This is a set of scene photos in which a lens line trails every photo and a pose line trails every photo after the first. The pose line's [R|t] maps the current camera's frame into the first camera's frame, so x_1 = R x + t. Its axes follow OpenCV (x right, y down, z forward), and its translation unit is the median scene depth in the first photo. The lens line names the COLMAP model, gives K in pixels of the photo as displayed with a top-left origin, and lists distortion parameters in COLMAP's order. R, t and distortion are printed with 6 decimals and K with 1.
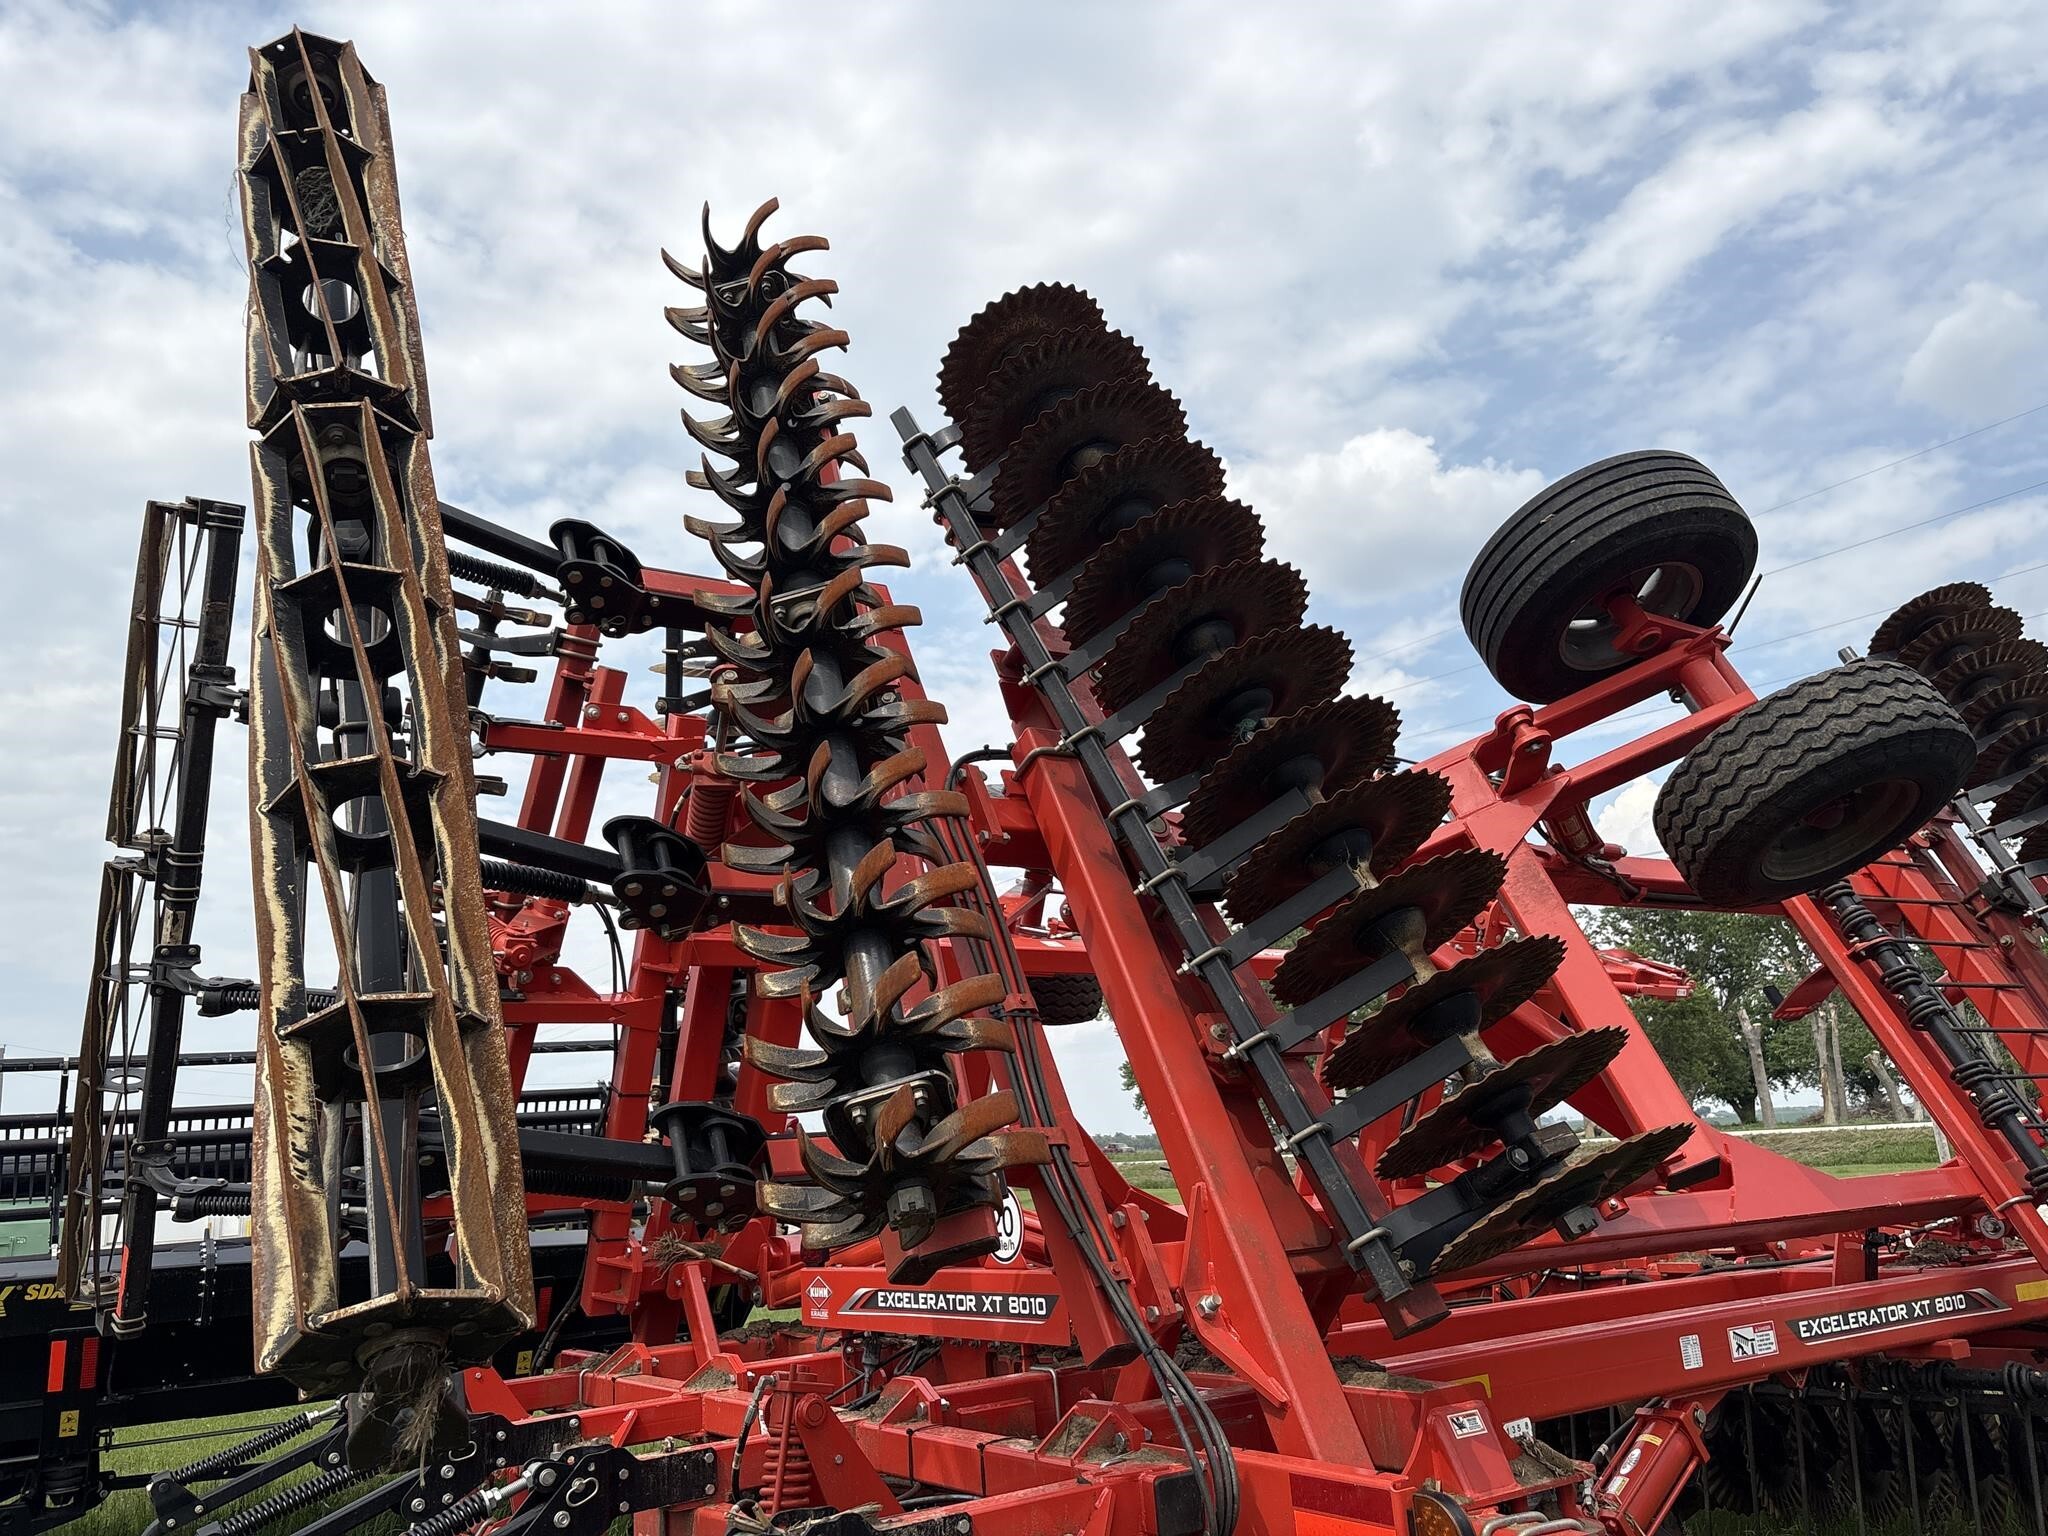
lens RADIAL K [[1578.8, 0, 1020.5], [0, 1578.8, 757.1], [0, 0, 1]] dist [0.015064, -0.011820]
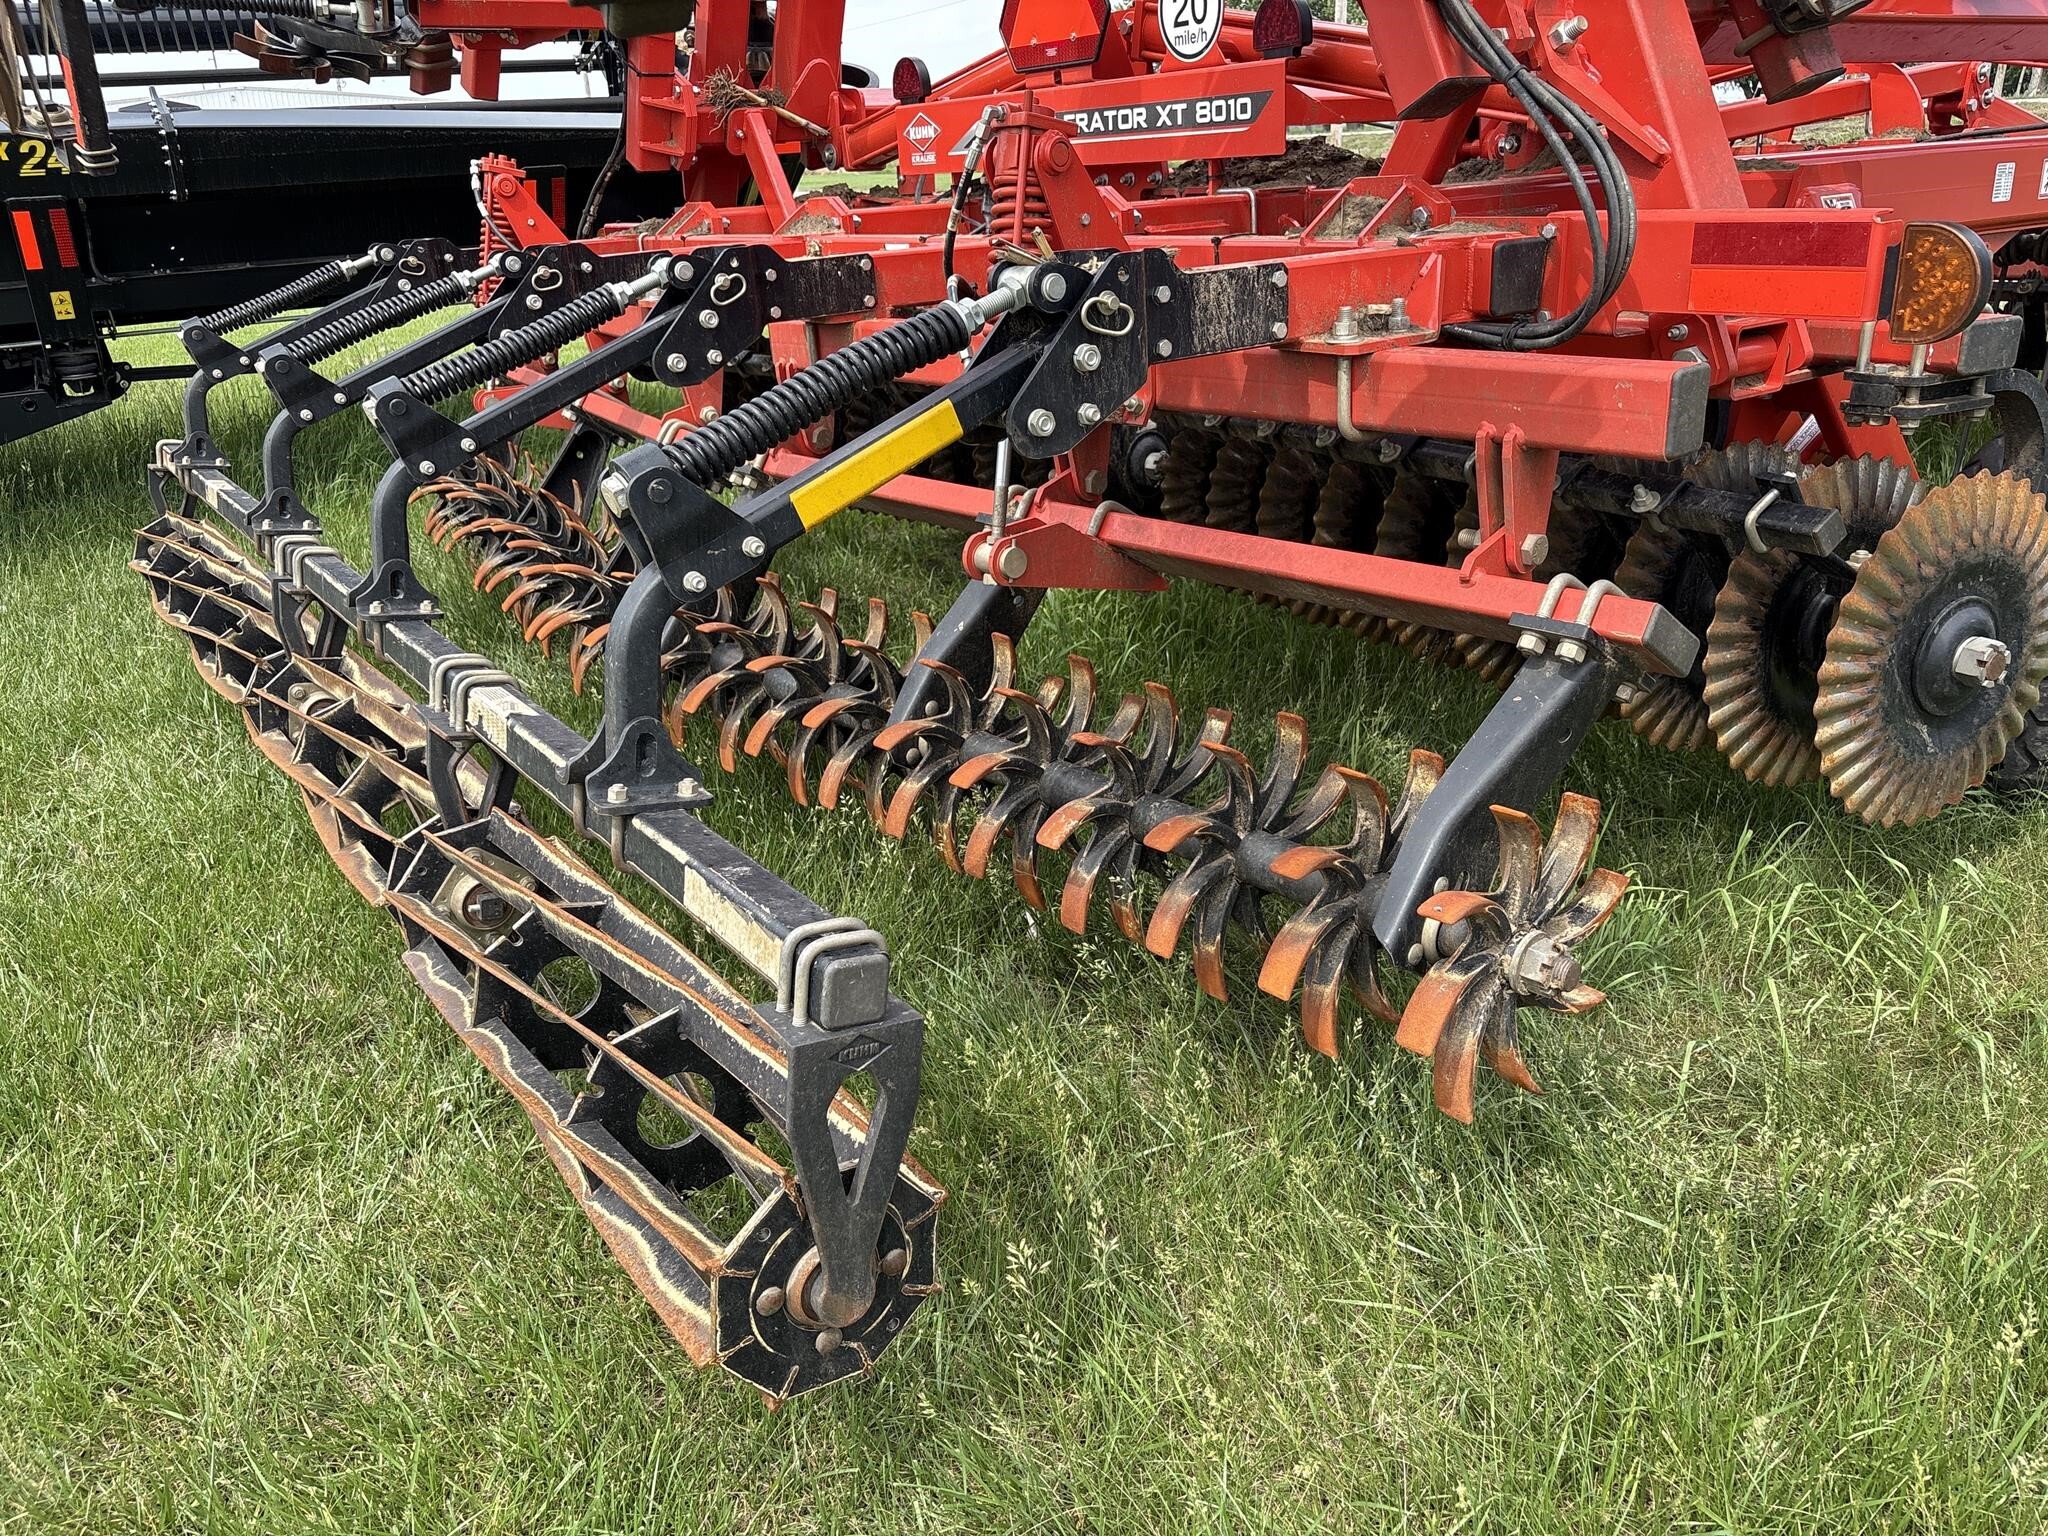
lens RADIAL K [[1582.5, 0, 1021.0], [0, 1582.5, 775.4], [0, 0, 1]] dist [0.034333, -0.040870]
pose [[0.999588, 0.005739, 0.028137, -0.108733], [-0.021157, 0.809683, 0.586486, 0.133888], [-0.019416, -0.586840, 0.809470, 0.131532]]
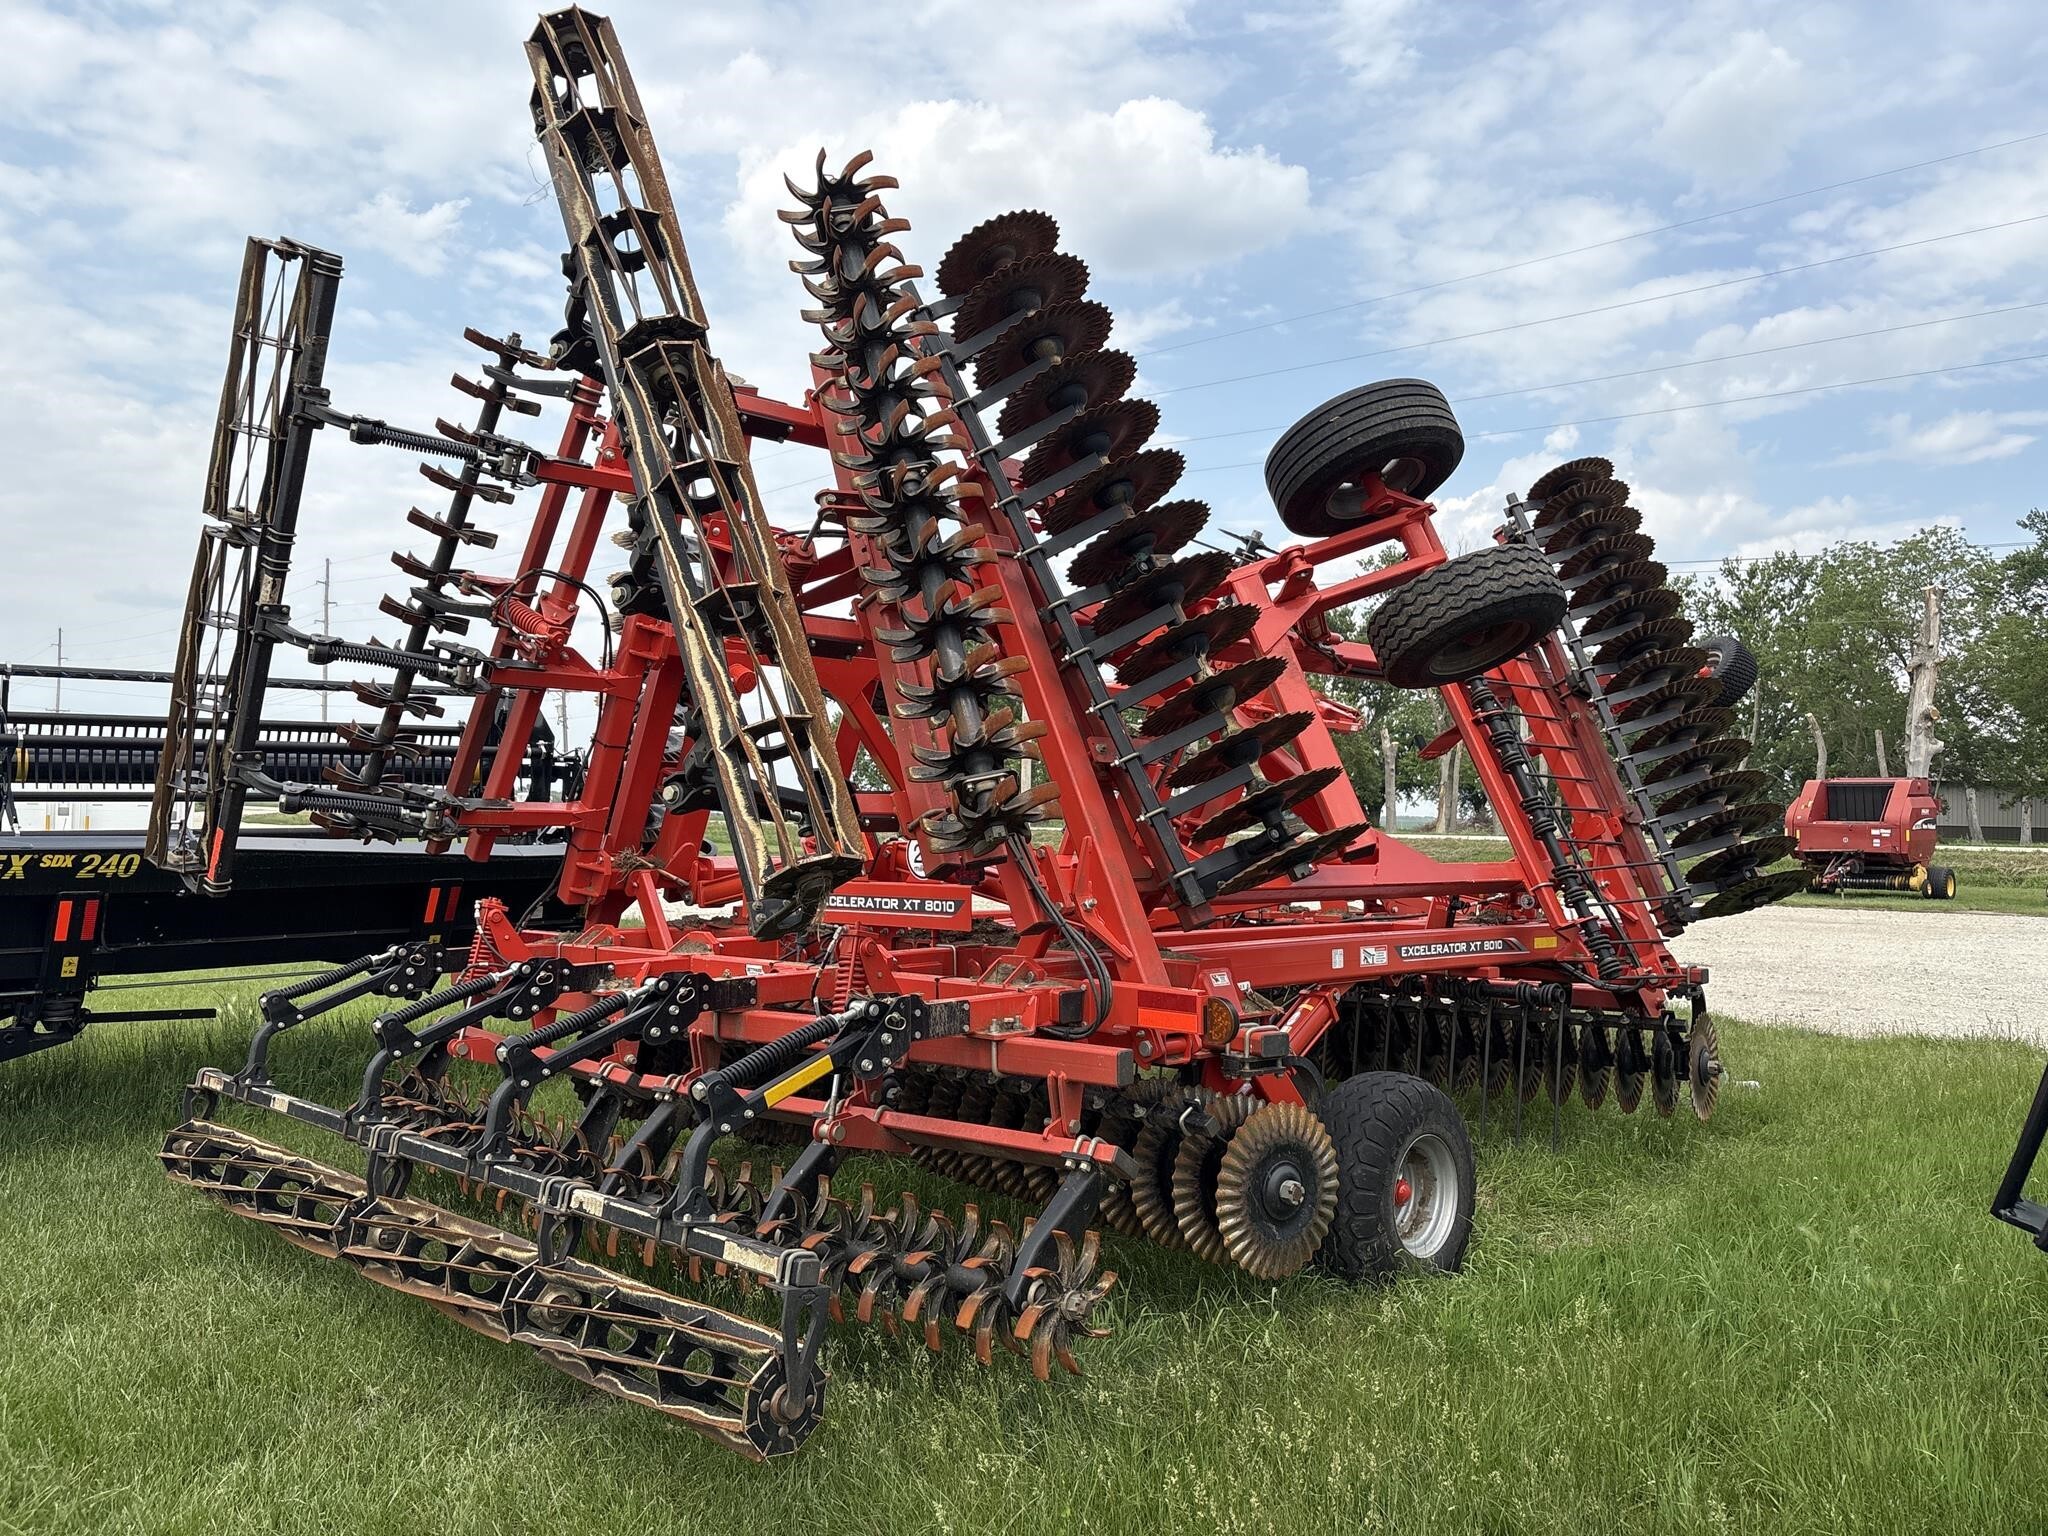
lens RADIAL K [[1566.9, 0, 1025.2], [0, 1566.9, 757.3], [0, 0, 1]] dist [0.067643, -0.068540]
pose [[0.976549, 0.079389, 0.200126, -0.209267], [-0.118815, 0.973891, 0.193439, -0.090671], [-0.179544, -0.212680, 0.960485, -0.408302]]
